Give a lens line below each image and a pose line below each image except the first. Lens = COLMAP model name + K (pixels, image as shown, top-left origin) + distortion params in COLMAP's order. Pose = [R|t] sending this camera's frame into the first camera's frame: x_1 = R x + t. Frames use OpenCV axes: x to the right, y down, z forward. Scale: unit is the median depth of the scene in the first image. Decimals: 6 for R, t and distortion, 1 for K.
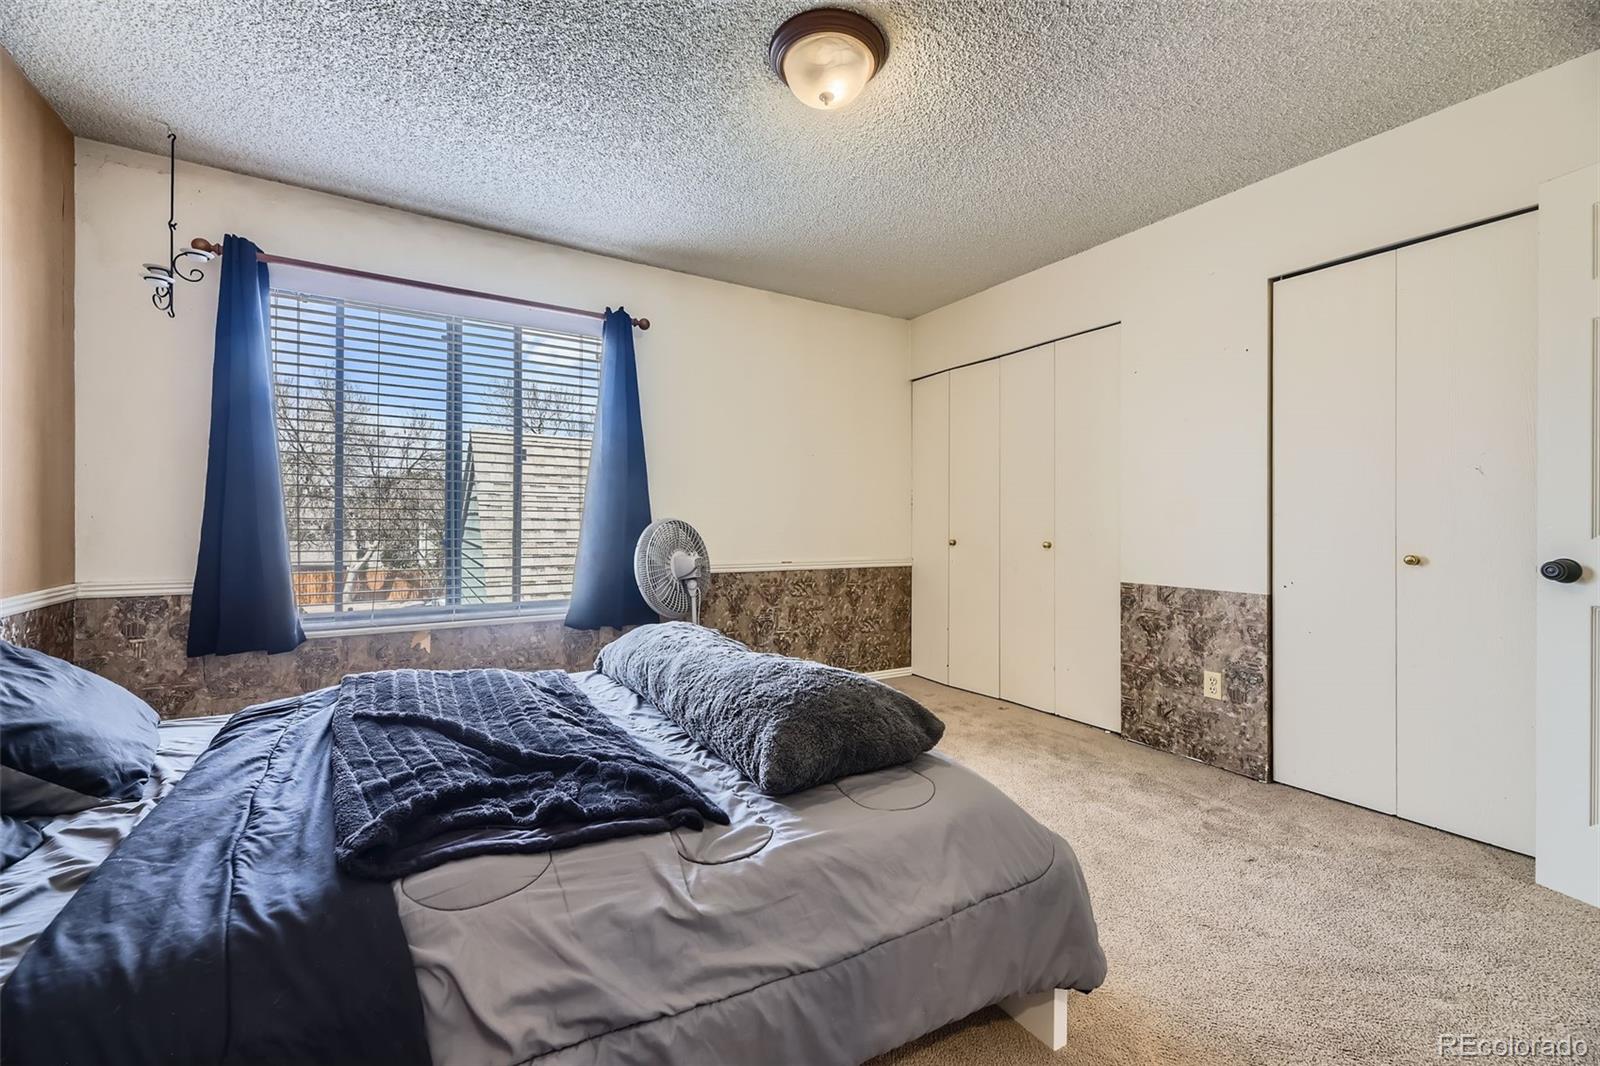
lens RADIAL K [[647.3, 0, 799.3], [0, 647.3, 524.9], [0, 0, 1]] dist [0.003711, -0.000157]
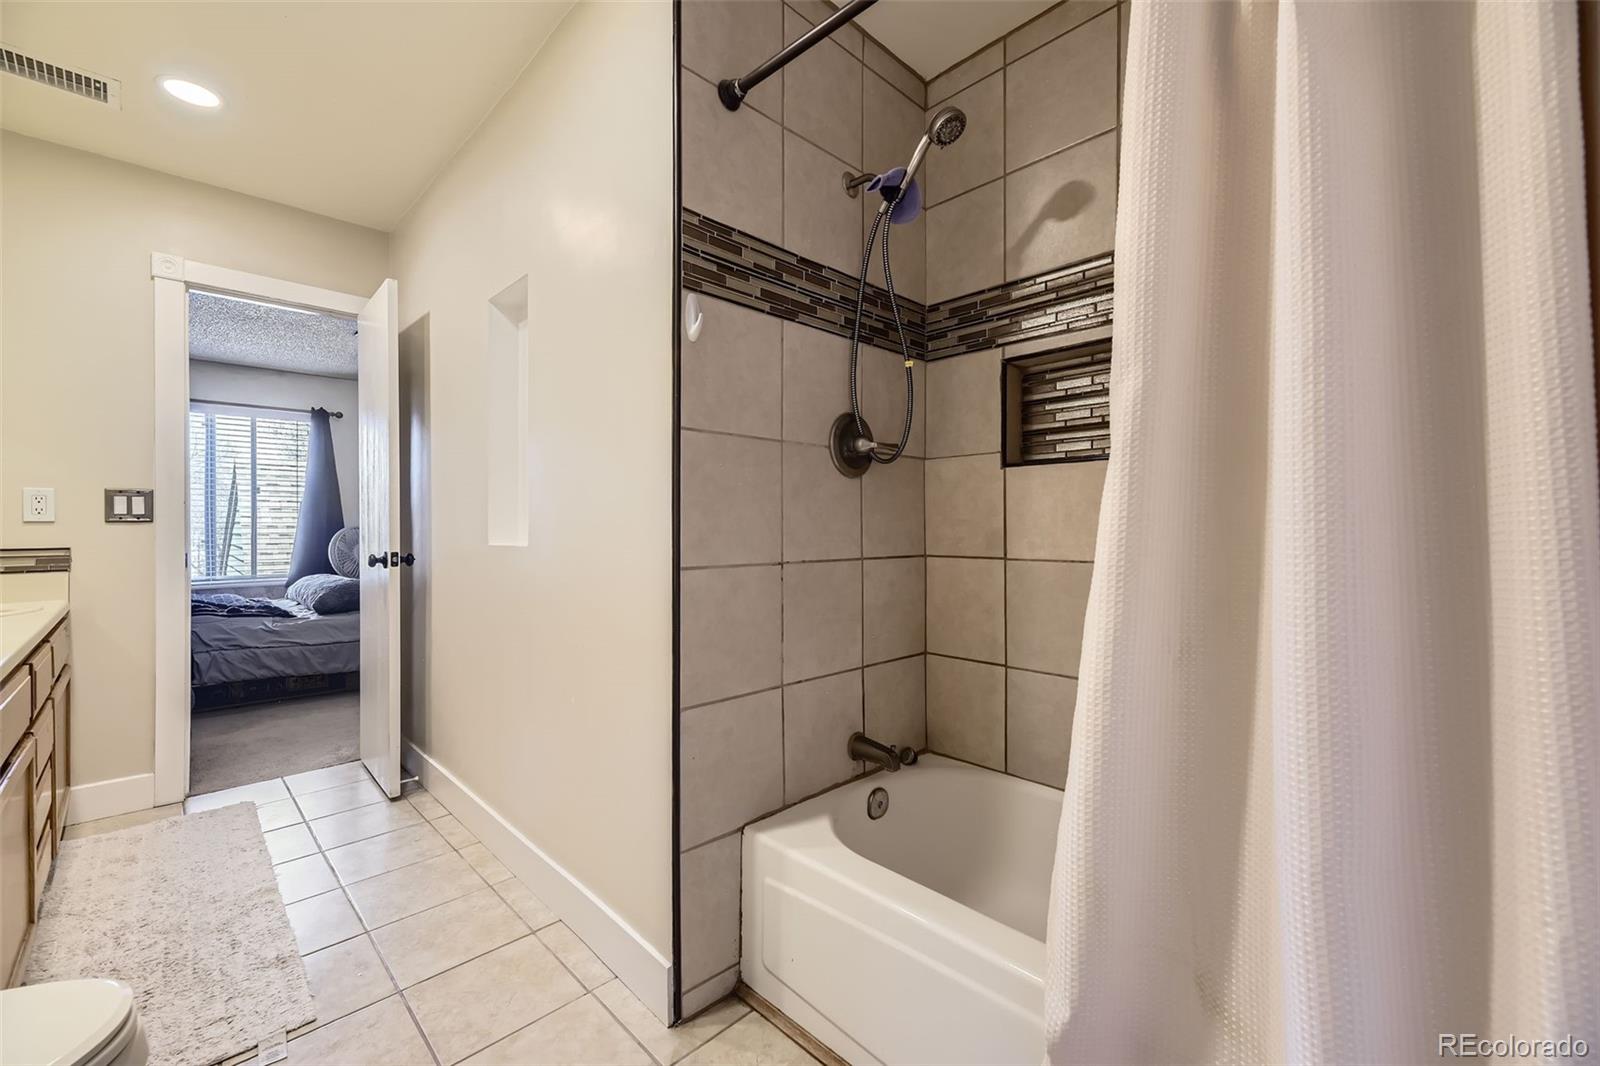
lens RADIAL K [[647.3, 0, 799.0], [0, 647.3, 534.4], [0, 0, 1]] dist [0.003711, -0.000157]
pose [[0.976376, -0.009852, 0.215852, 0.610838], [0.008192, 0.999930, 0.008587, 0.008938], [-0.215921, -0.006616, 0.976388, -1.013524]]
